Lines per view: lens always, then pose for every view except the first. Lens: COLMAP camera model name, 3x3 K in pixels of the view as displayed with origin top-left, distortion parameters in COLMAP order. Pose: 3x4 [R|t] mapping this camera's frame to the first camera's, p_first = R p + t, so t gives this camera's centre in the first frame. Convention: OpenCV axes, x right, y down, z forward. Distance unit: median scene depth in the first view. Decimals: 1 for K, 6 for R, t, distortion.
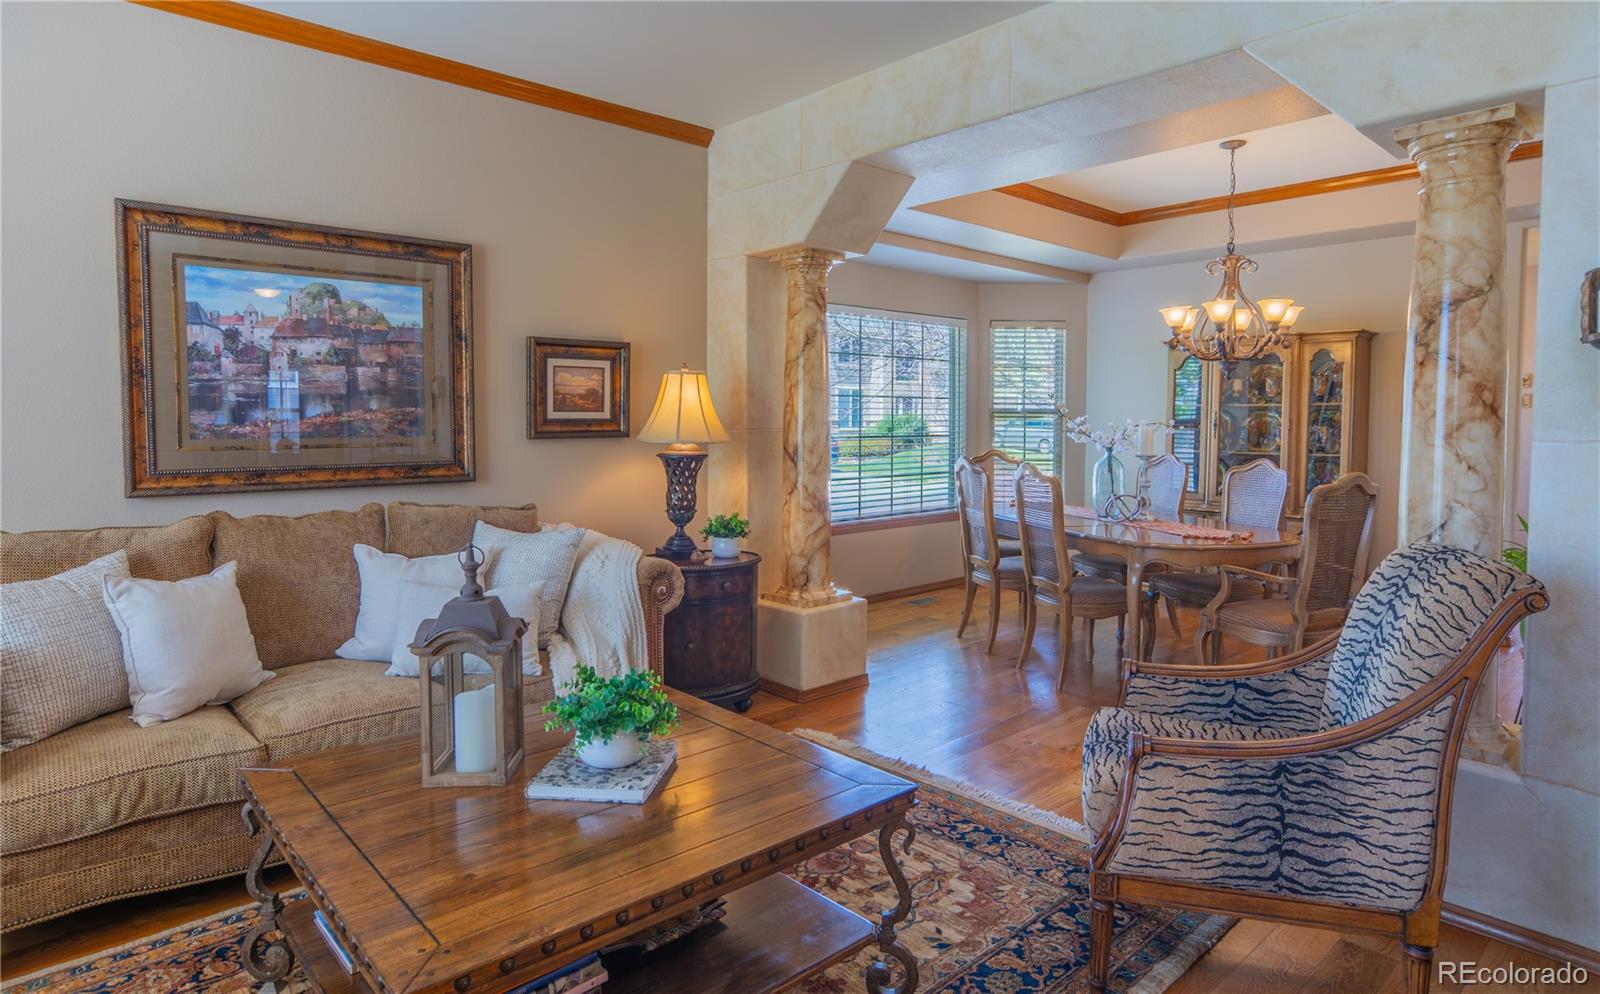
lens RADIAL K [[881.3, 0, 845.7], [0, 881.3, 460.4], [0, 0, 1]] dist [-0.006987, 0.000920]
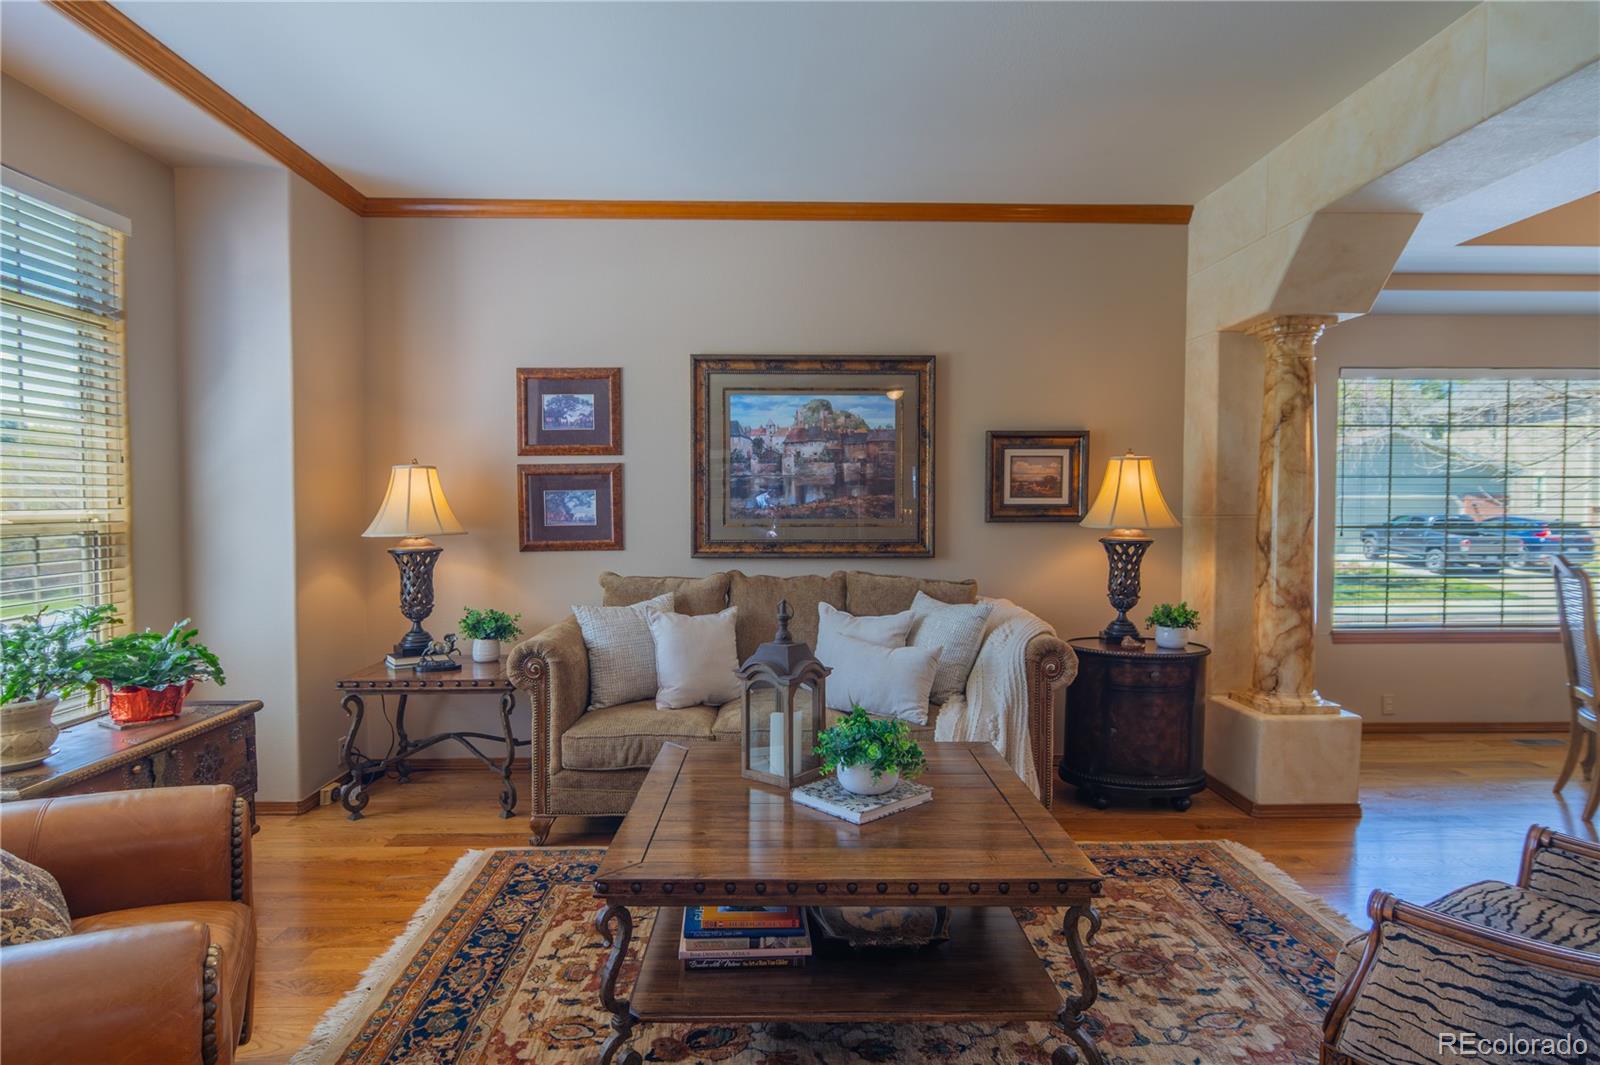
lens RADIAL K [[860.5, 0, 798.7], [0, 860.5, 529.8], [0, 0, 1]] dist [-0.015265, 0.009784]
pose [[0.760096, 0.019960, -0.649504, 0.198265], [-0.031263, 0.999494, -0.005871, -0.001116], [0.649058, 0.024768, 0.760336, 0.020005]]
